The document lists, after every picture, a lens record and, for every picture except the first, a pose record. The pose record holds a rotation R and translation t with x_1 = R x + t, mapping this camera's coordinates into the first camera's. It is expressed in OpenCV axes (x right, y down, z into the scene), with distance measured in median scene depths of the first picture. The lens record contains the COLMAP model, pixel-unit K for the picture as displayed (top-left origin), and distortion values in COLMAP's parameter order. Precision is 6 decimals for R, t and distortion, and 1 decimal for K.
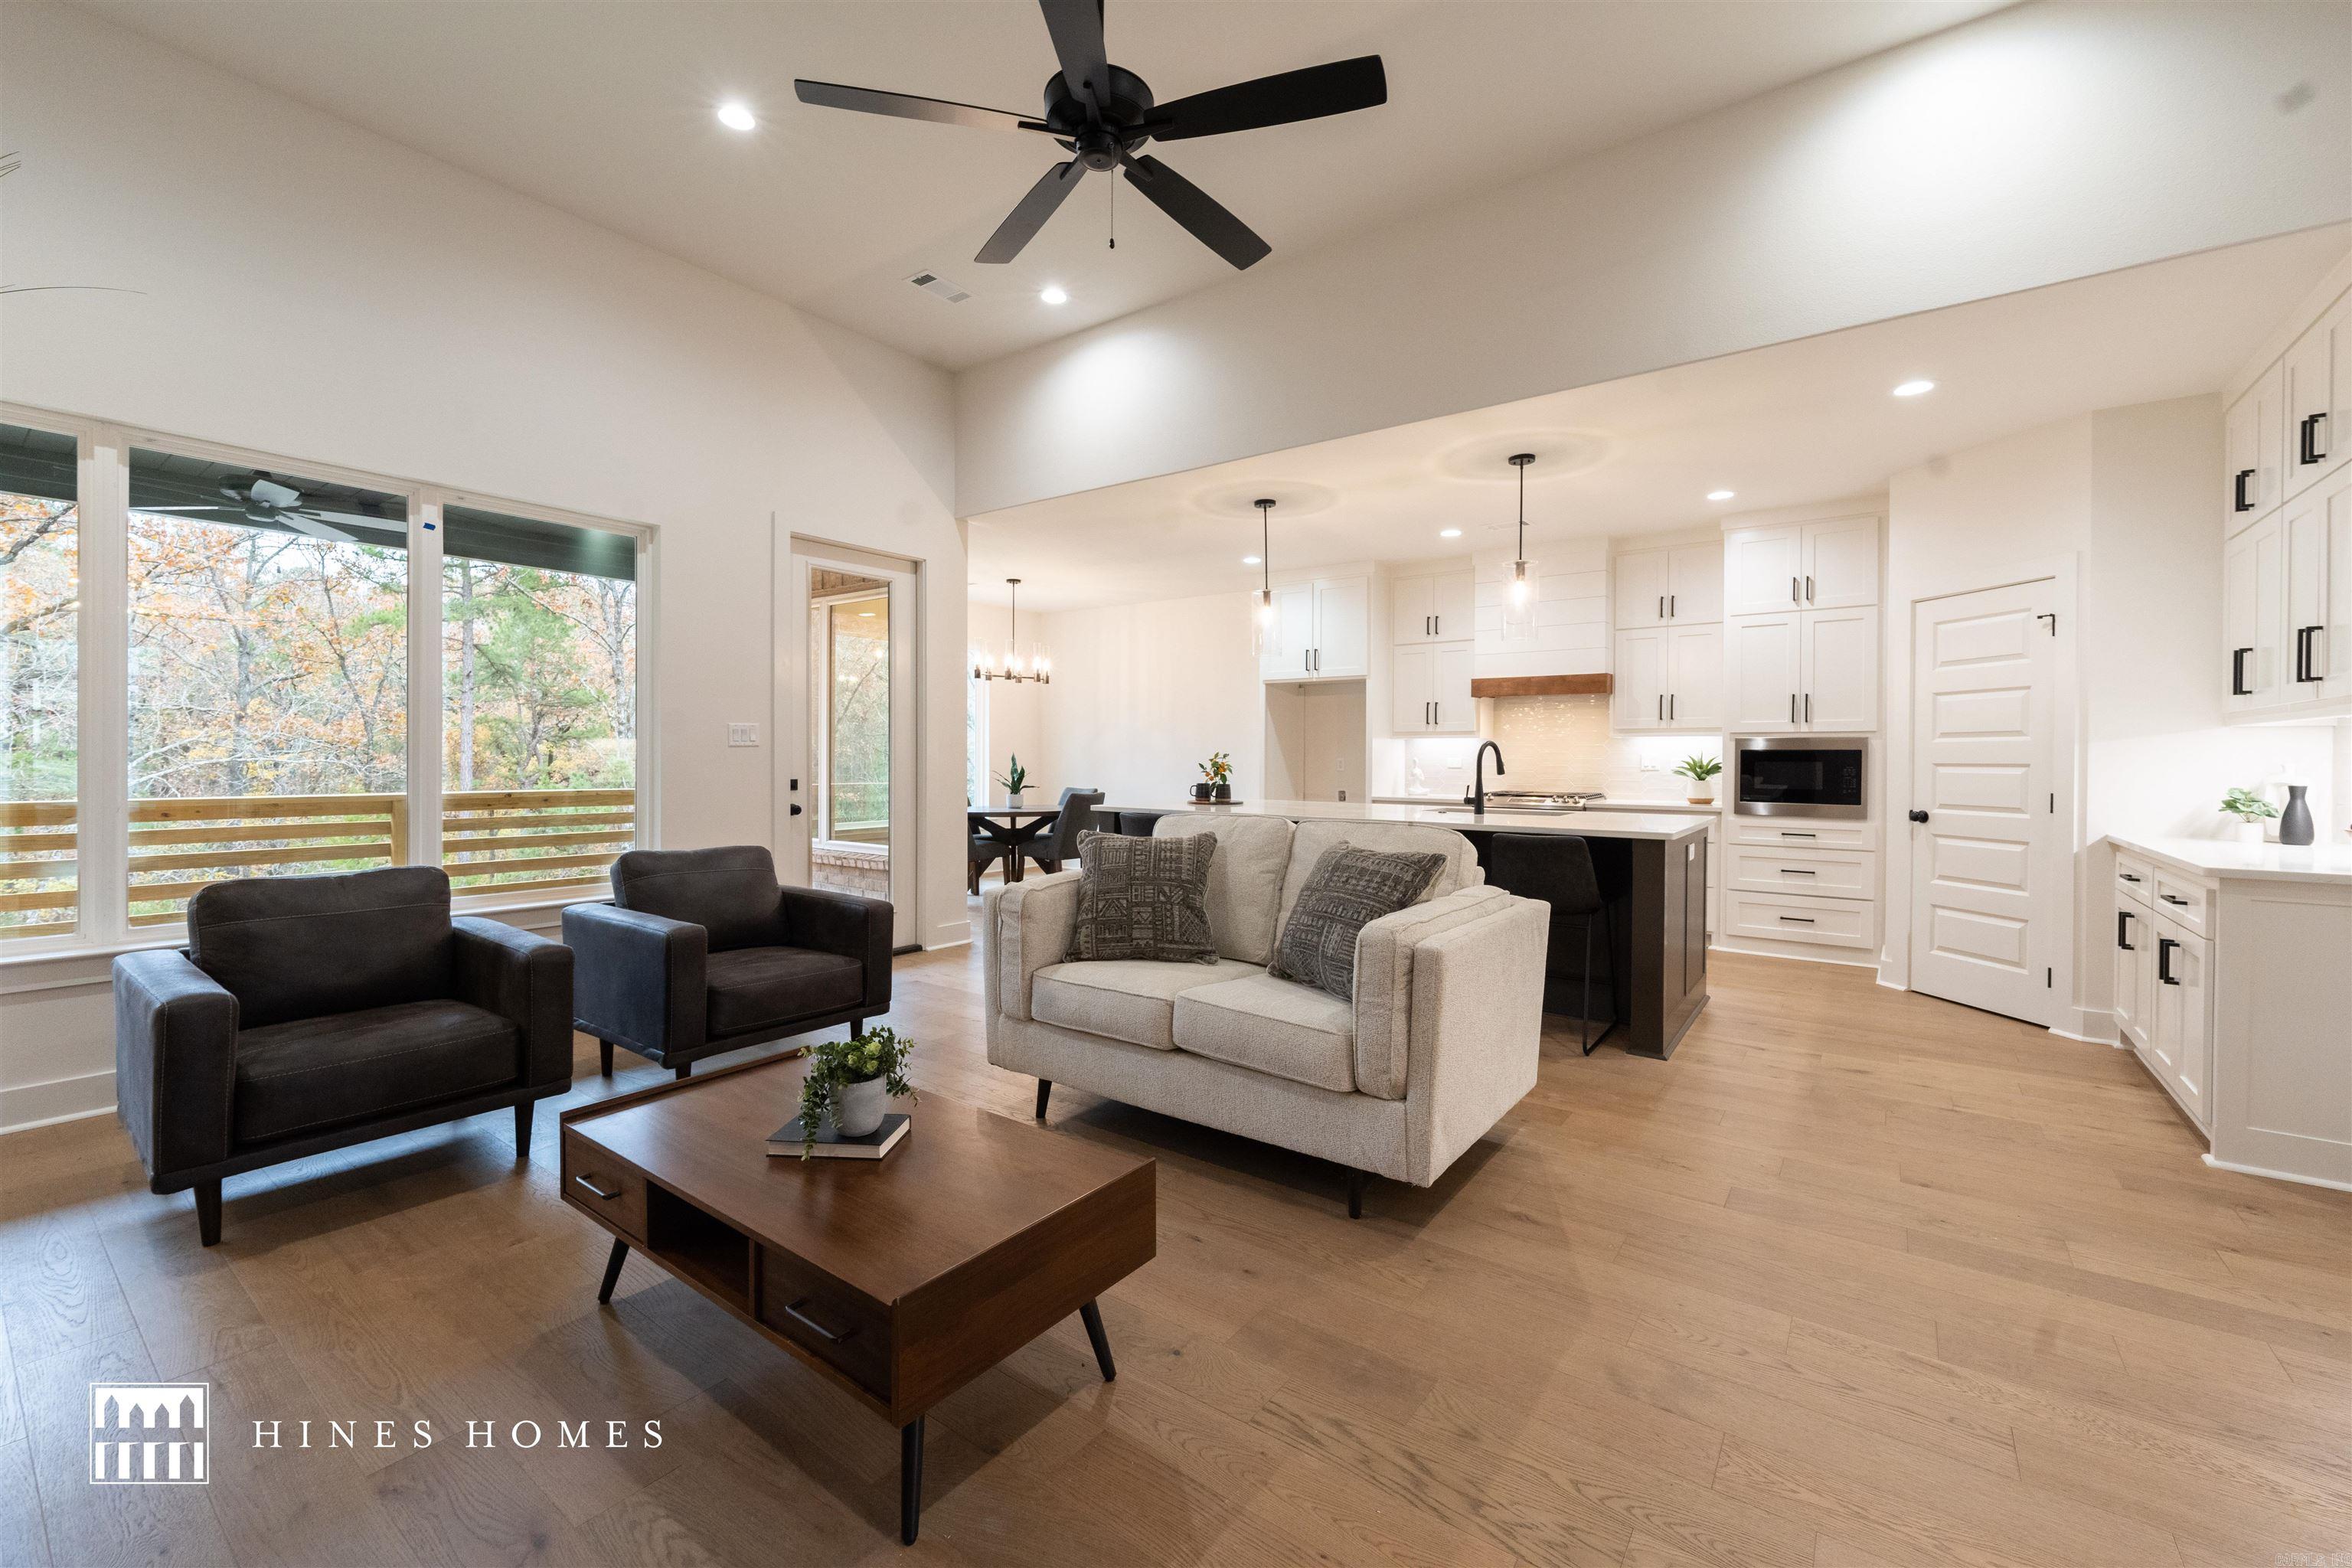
lens RADIAL K [[947.5, 0, 1178.8], [0, 947.5, 771.3], [0, 0, 1]] dist [-0.000242, -0.000219]
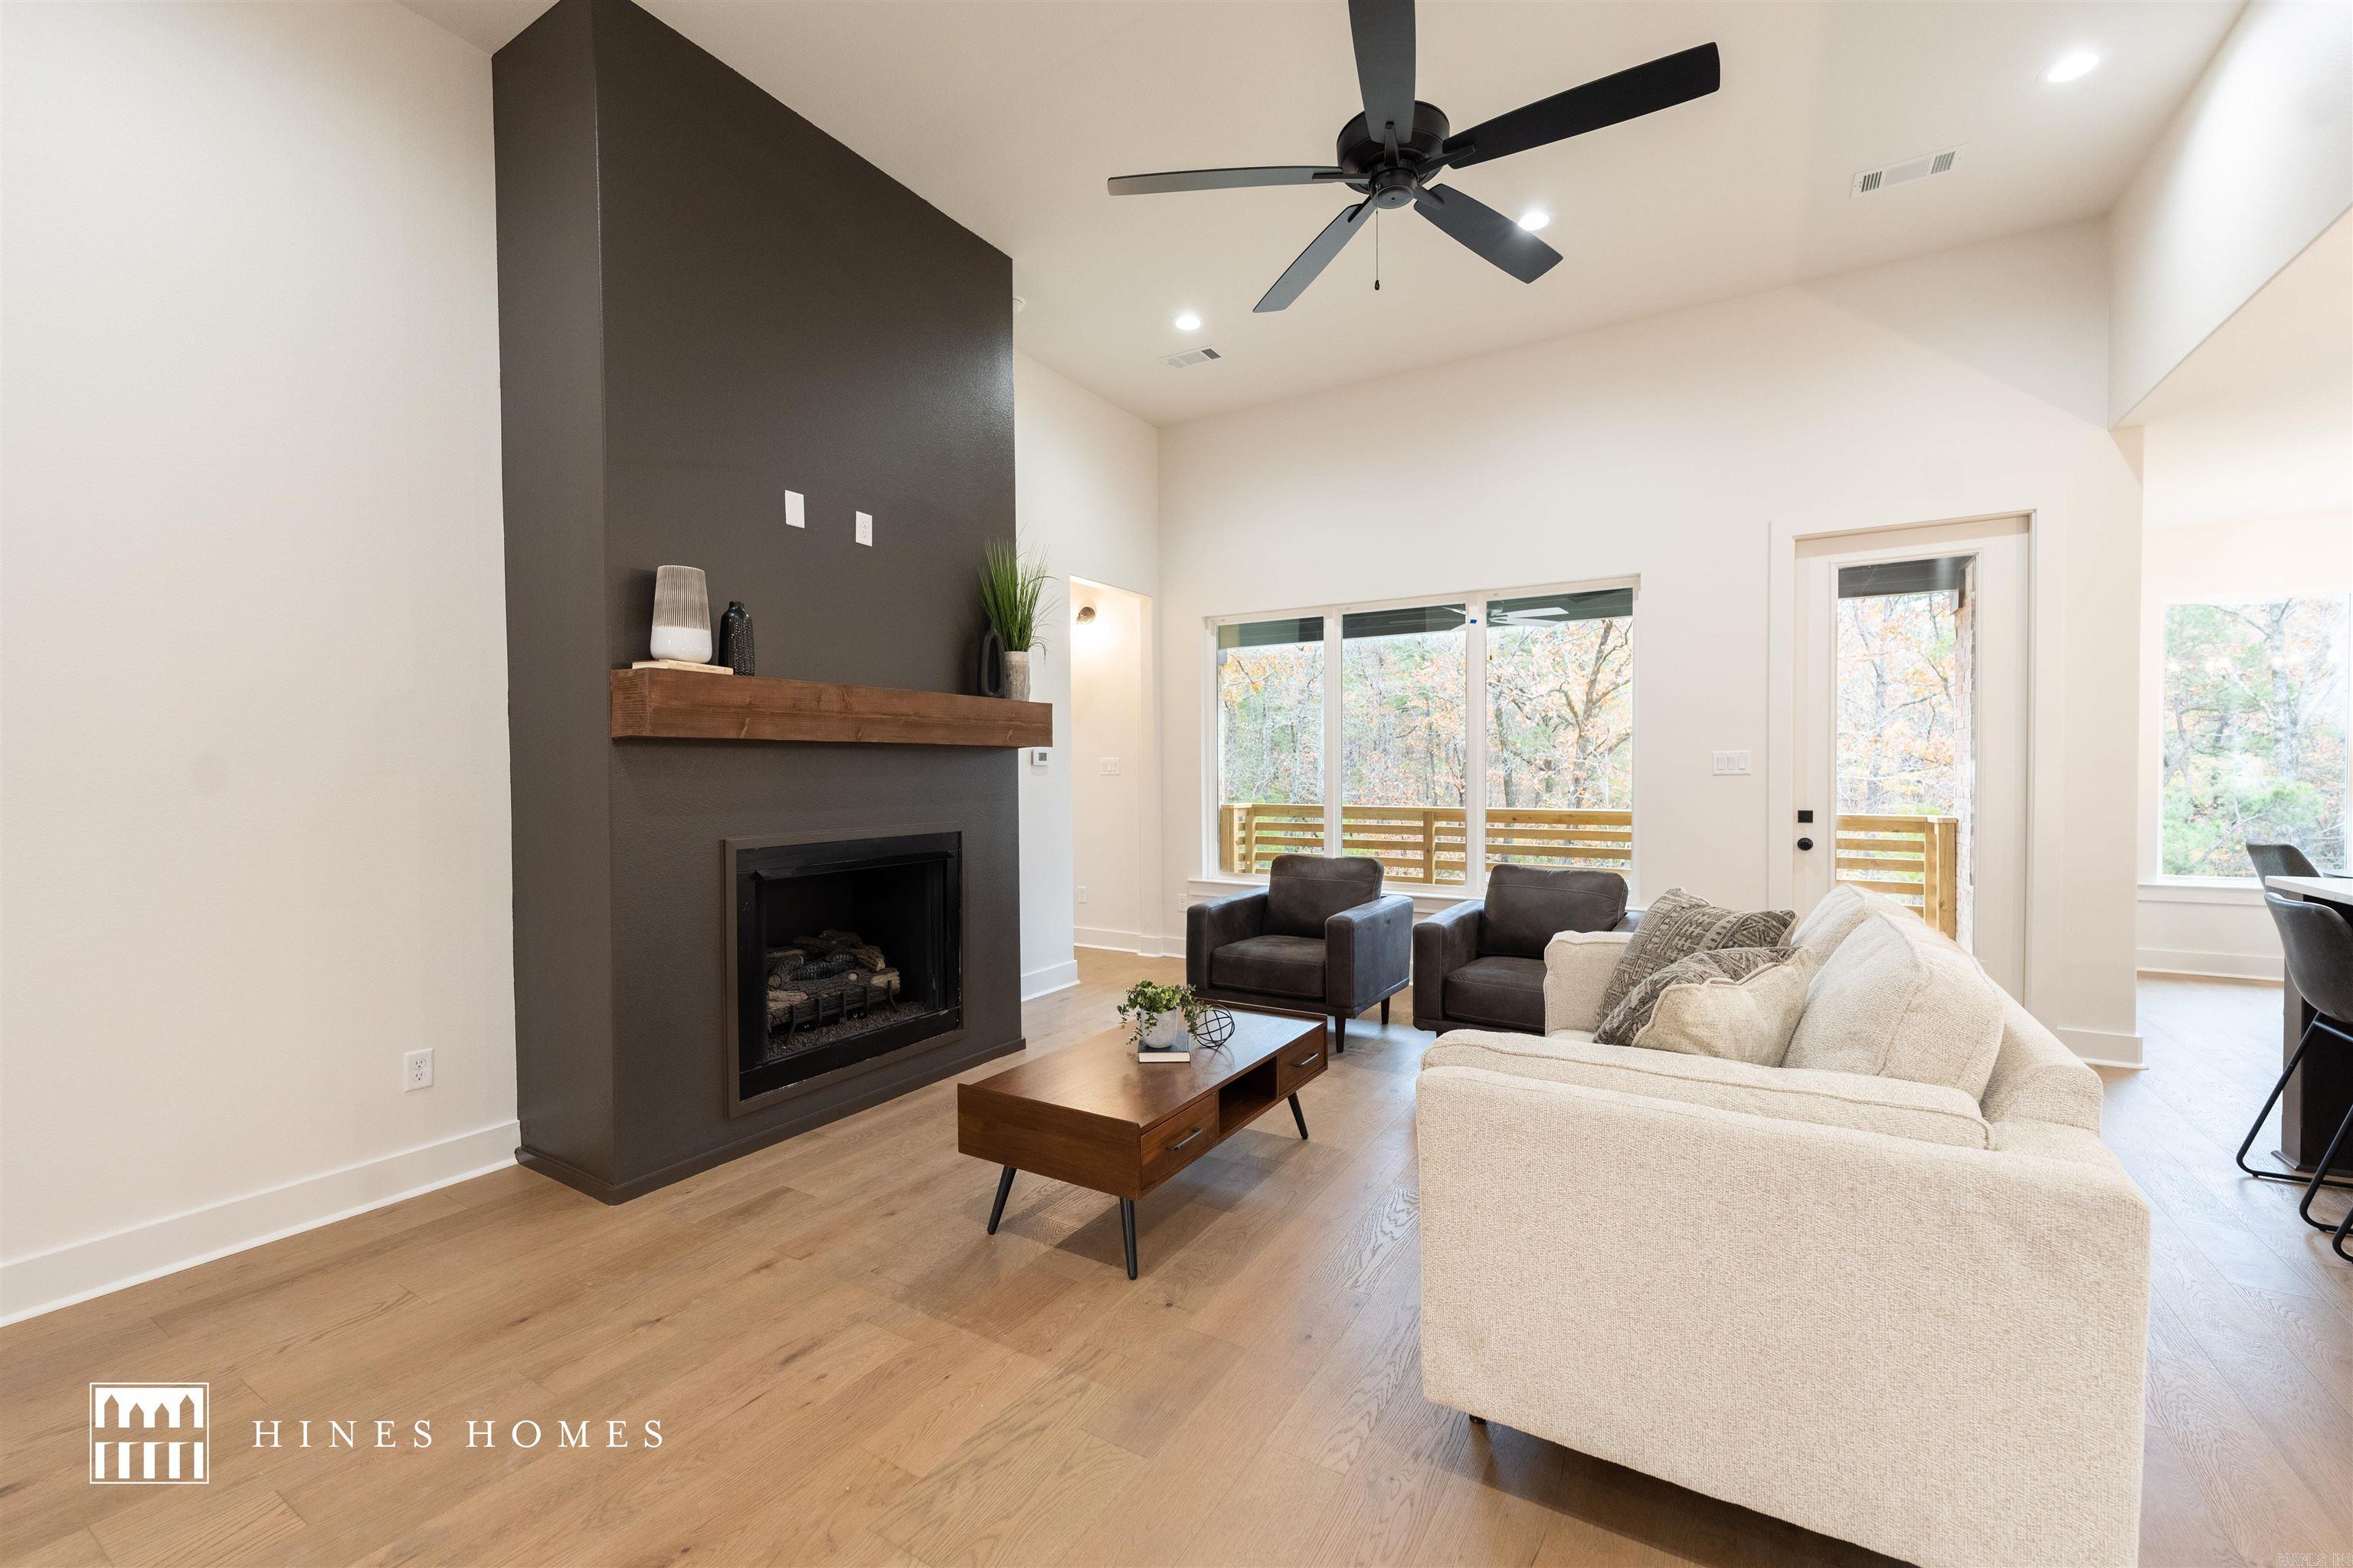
lens RADIAL K [[951.1, 0, 1180.9], [0, 951.1, 788.1], [0, 0, 1]] dist [0.001220, 0.000128]
pose [[0.095125, 0.012858, -0.995382, 0.455255], [-0.010747, 0.999872, 0.011889, -0.018016], [0.995407, 0.009567, 0.095251, 0.347175]]
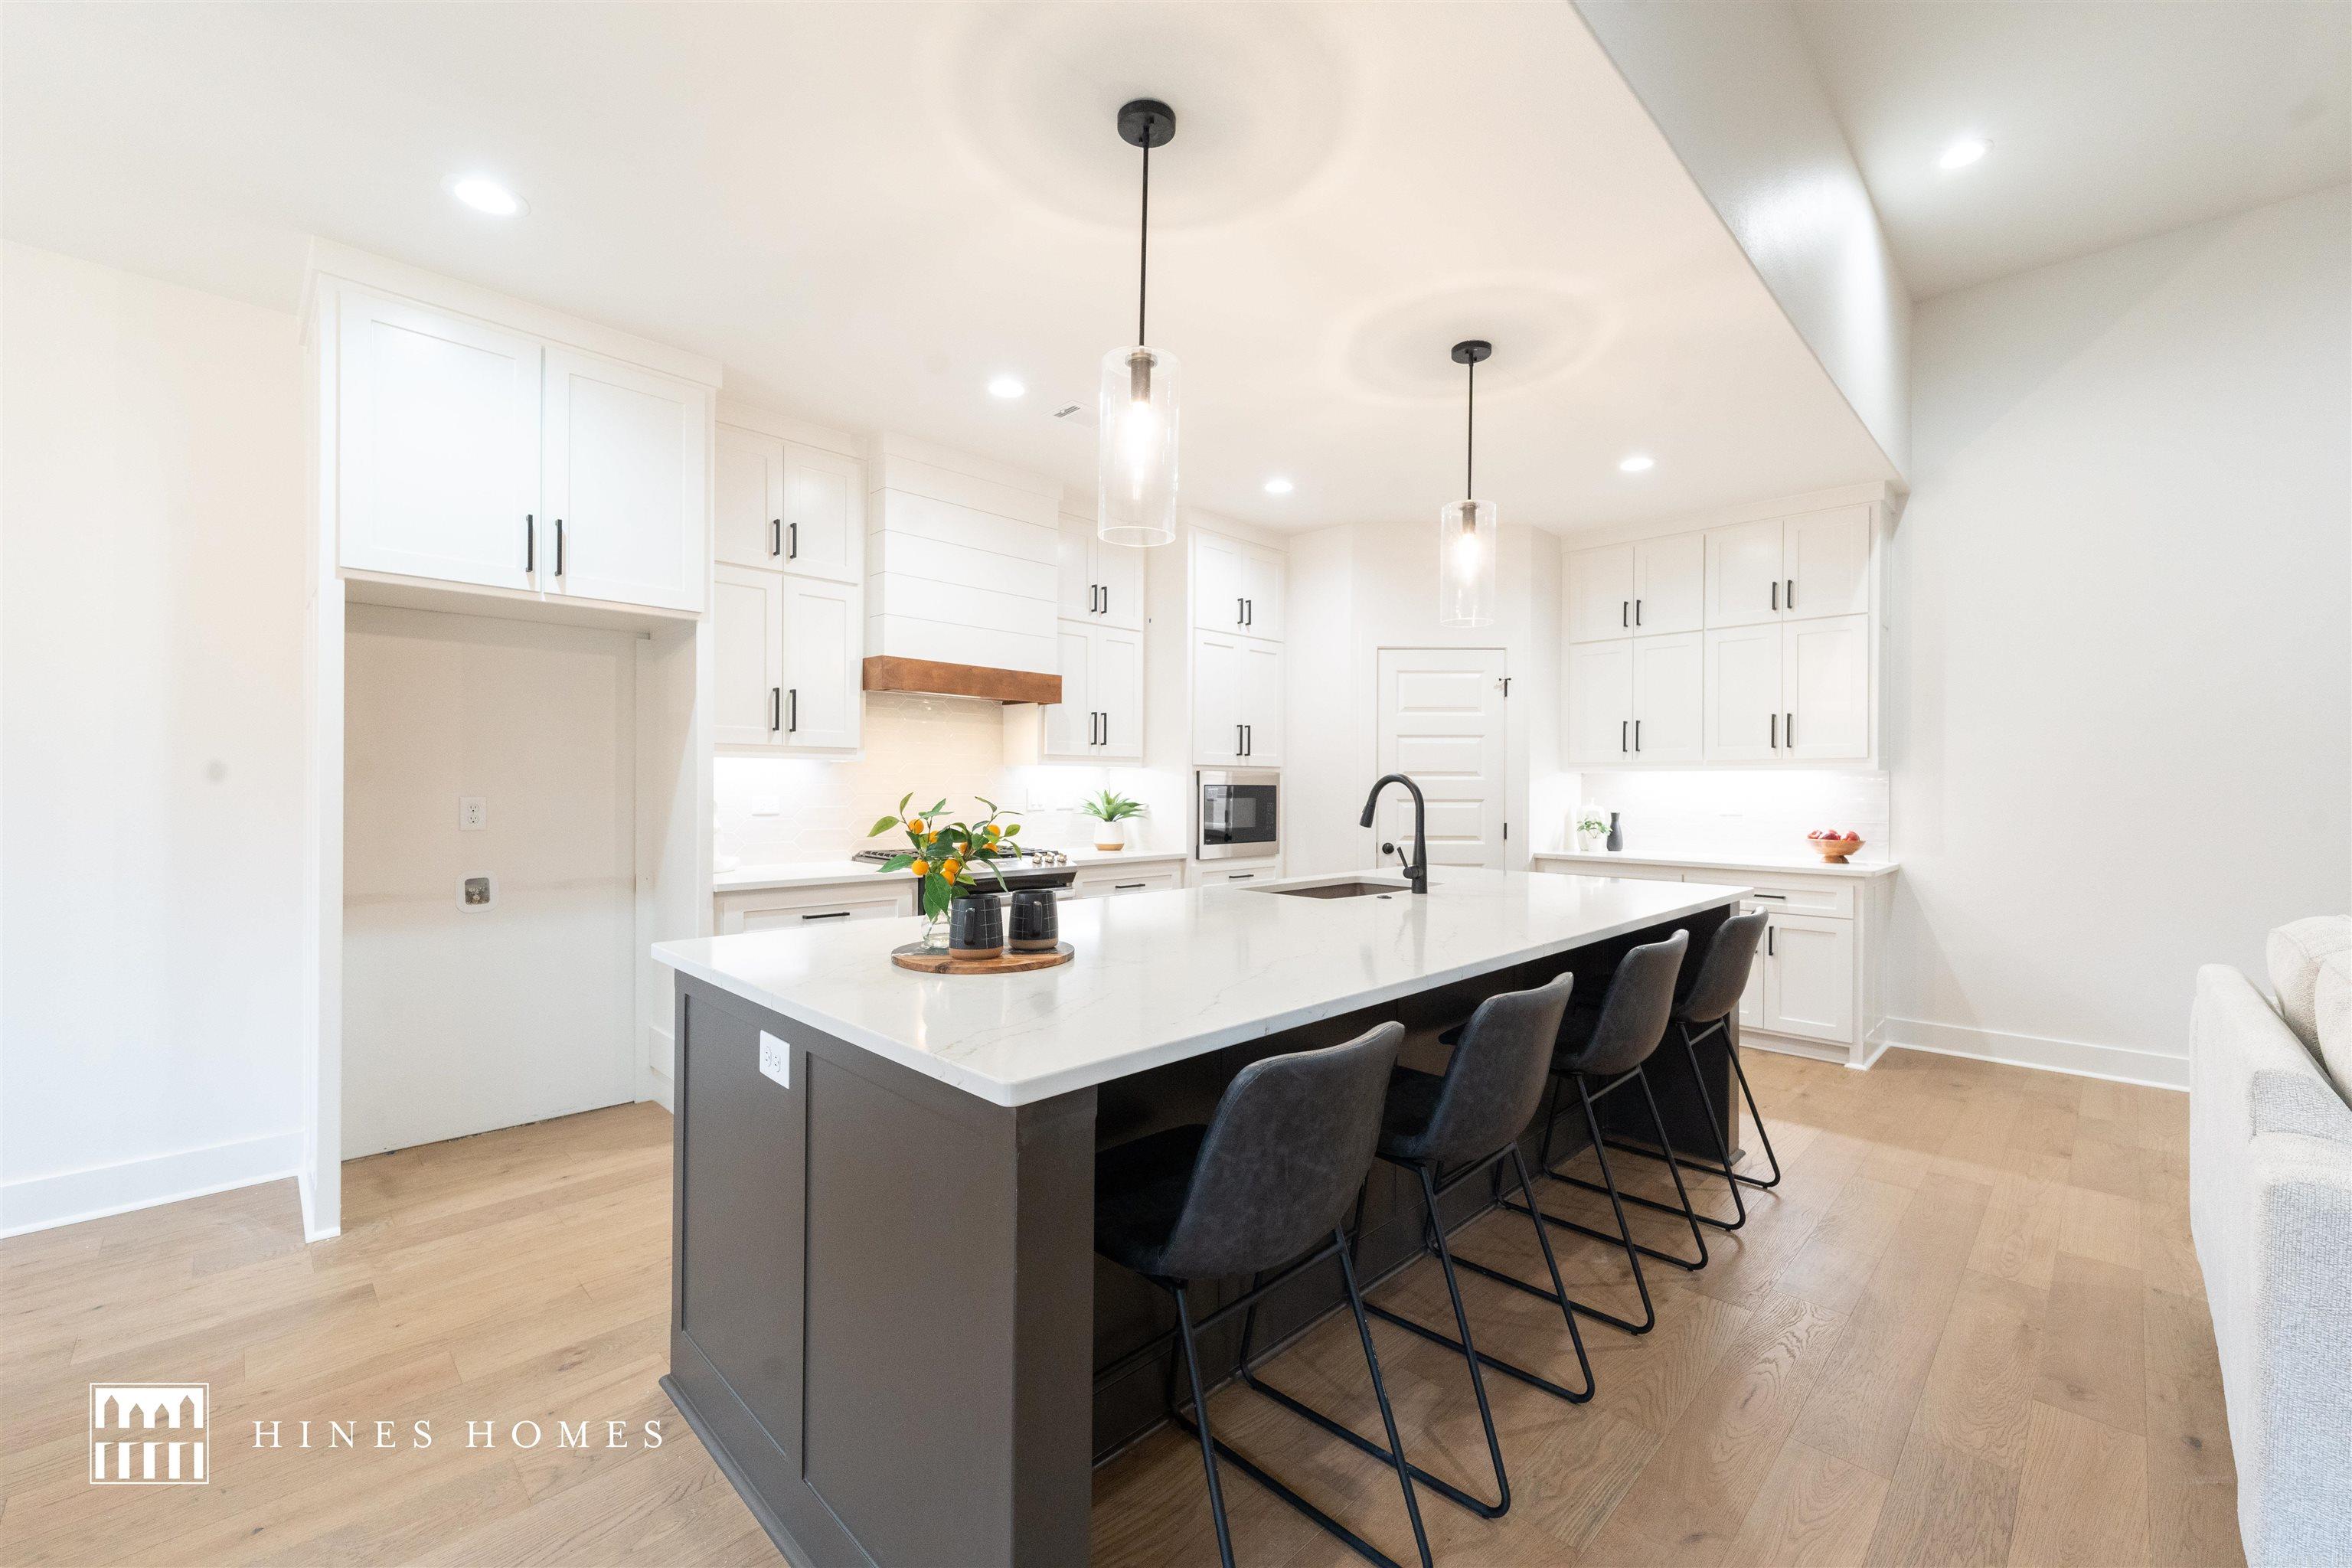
lens RADIAL K [[950.6, 0, 1180.4], [0, 950.6, 788.1], [0, 0, 1]] dist [0.001220, 0.000128]
pose [[0.140002, -0.005082, 0.990138, -0.316123], [0.011035, 0.999933, 0.003572, -0.027016], [-0.990090, 0.010426, 0.140049, 1.060966]]
